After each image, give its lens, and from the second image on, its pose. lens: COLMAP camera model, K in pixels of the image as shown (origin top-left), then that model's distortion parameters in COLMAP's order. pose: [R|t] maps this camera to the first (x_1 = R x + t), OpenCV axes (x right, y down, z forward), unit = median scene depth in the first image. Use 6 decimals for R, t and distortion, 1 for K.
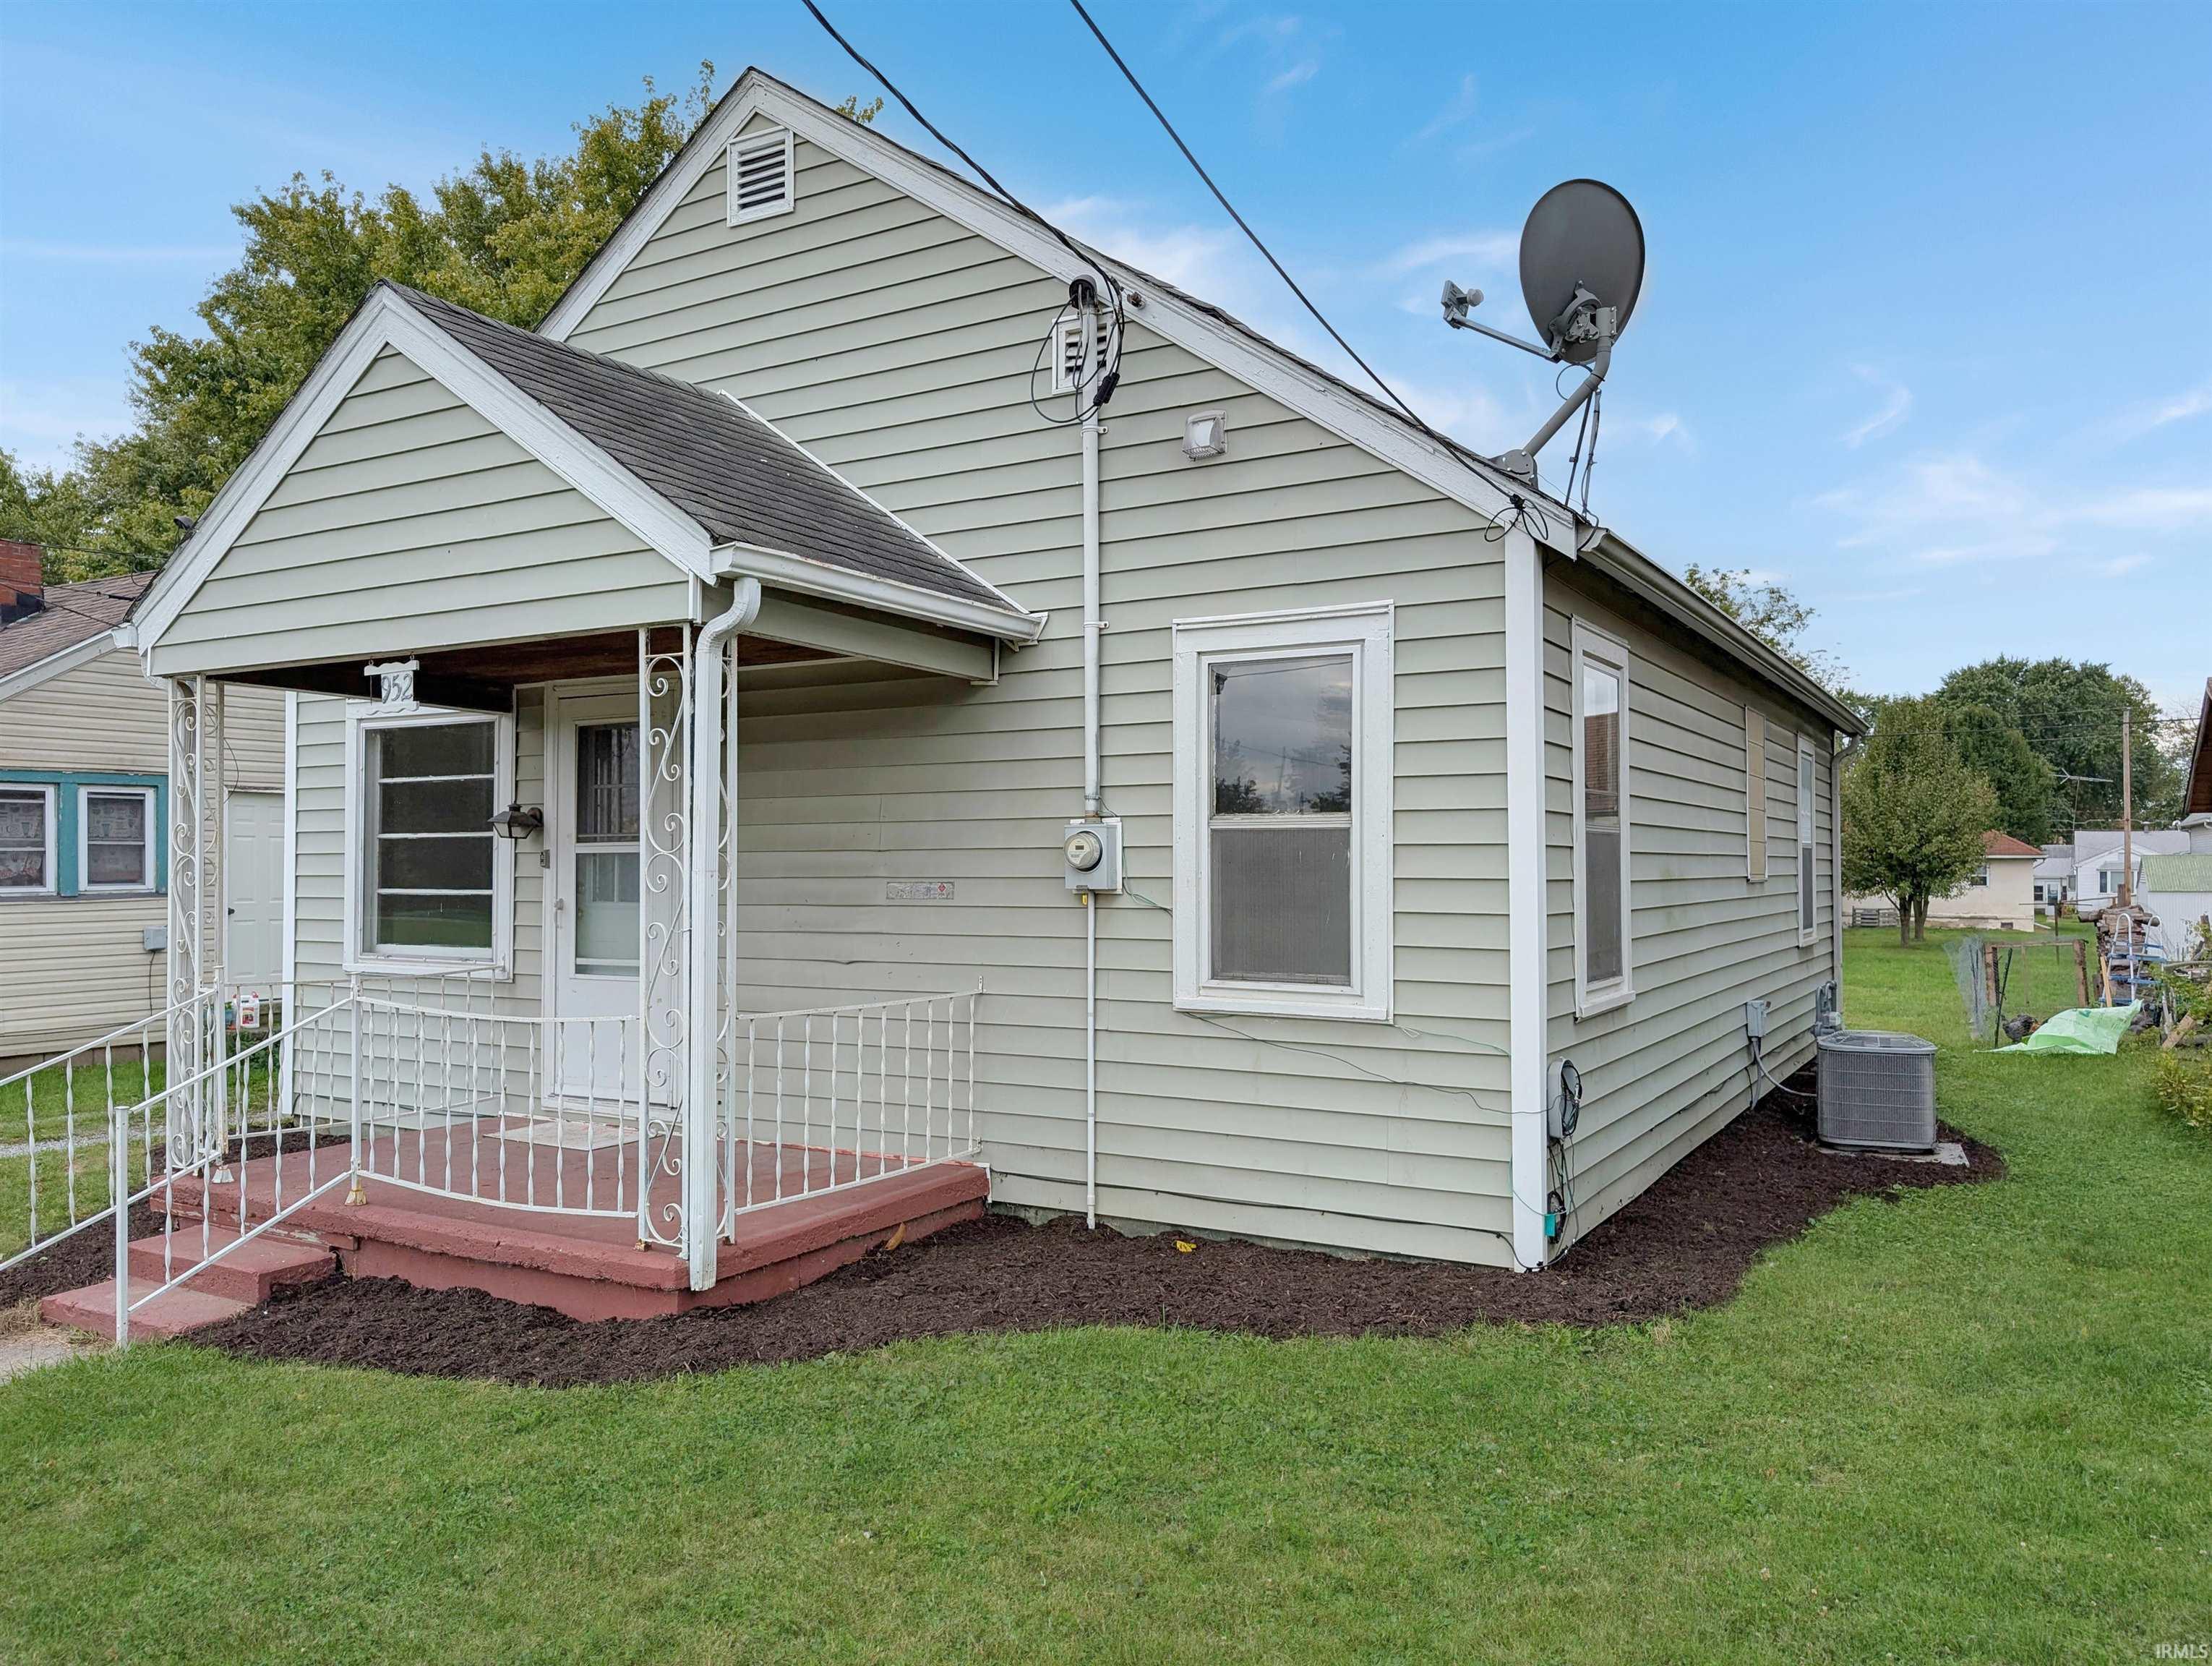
lens RADIAL K [[1430.3, 0, 1100.3], [0, 1430.3, 873.8], [0, 0, 1]] dist [0.038716, -0.076775]
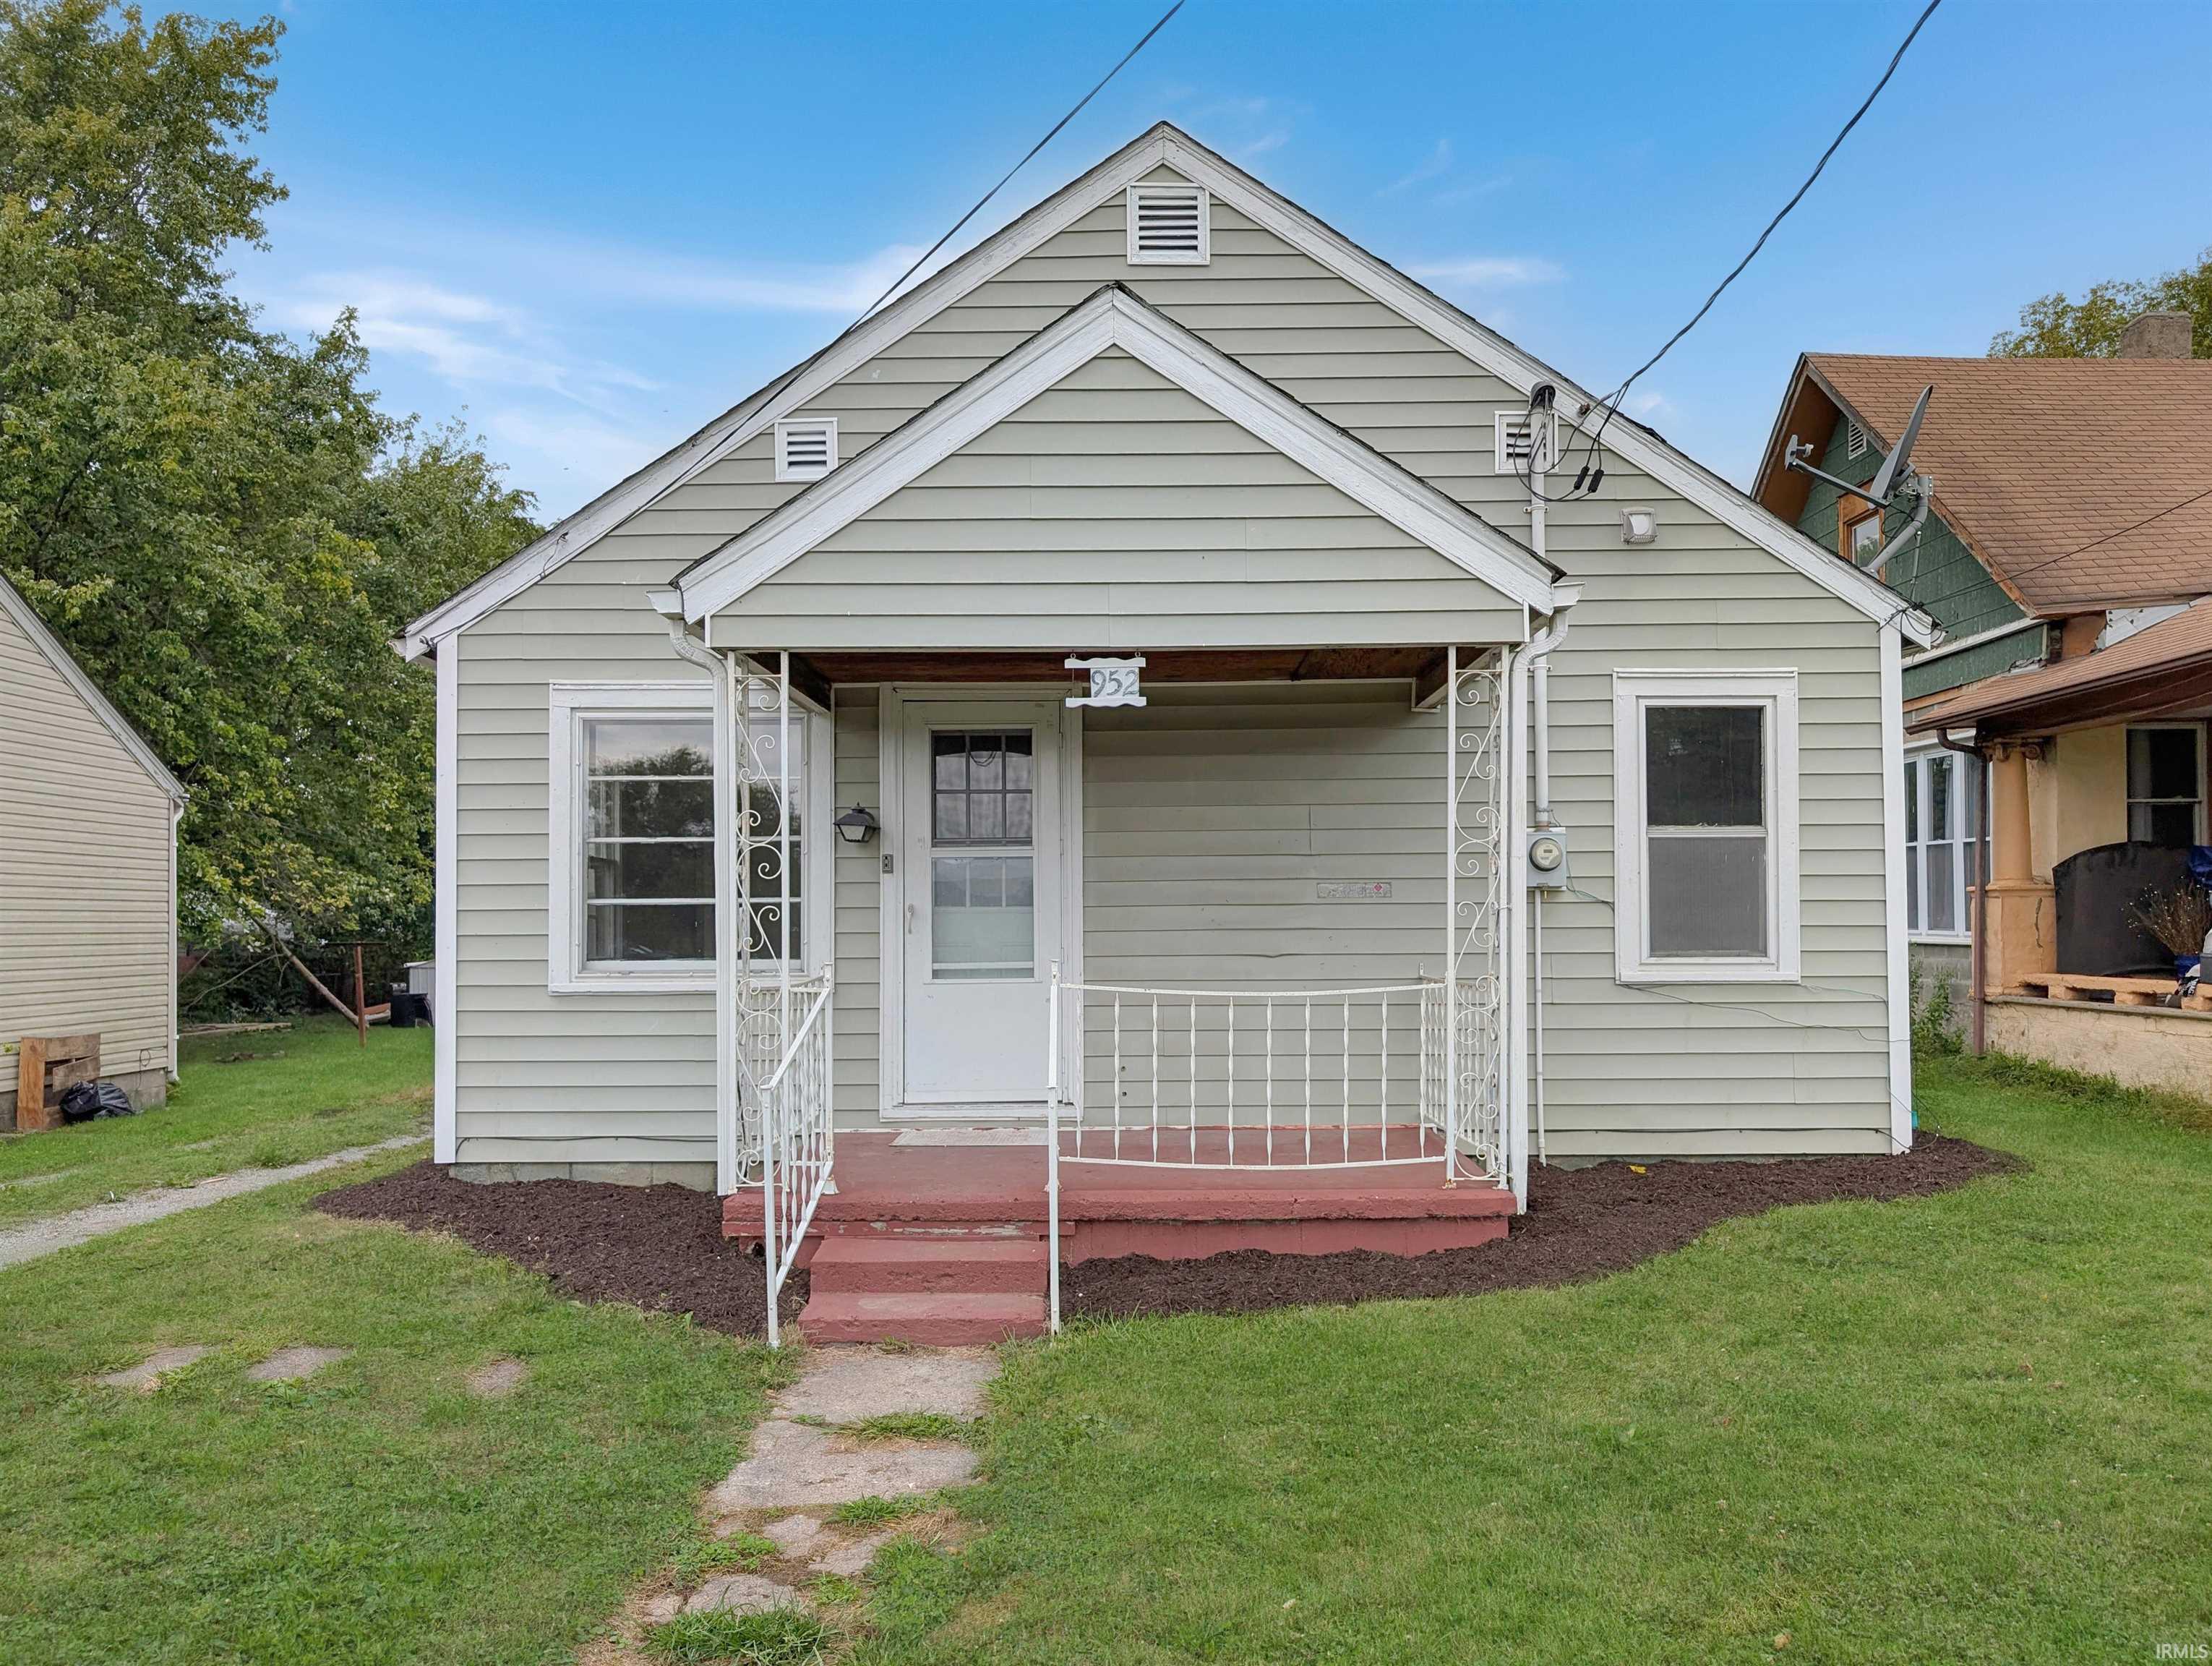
lens RADIAL K [[1417.2, 0, 1097.8], [0, 1417.2, 921.7], [0, 0, 1]] dist [0.040444, -0.113511]
pose [[0.896147, -0.005436, 0.443723, -0.909342], [0.005421, 0.999984, 0.001303, 0.038367], [-0.443724, 0.001238, 0.896163, 0.091550]]
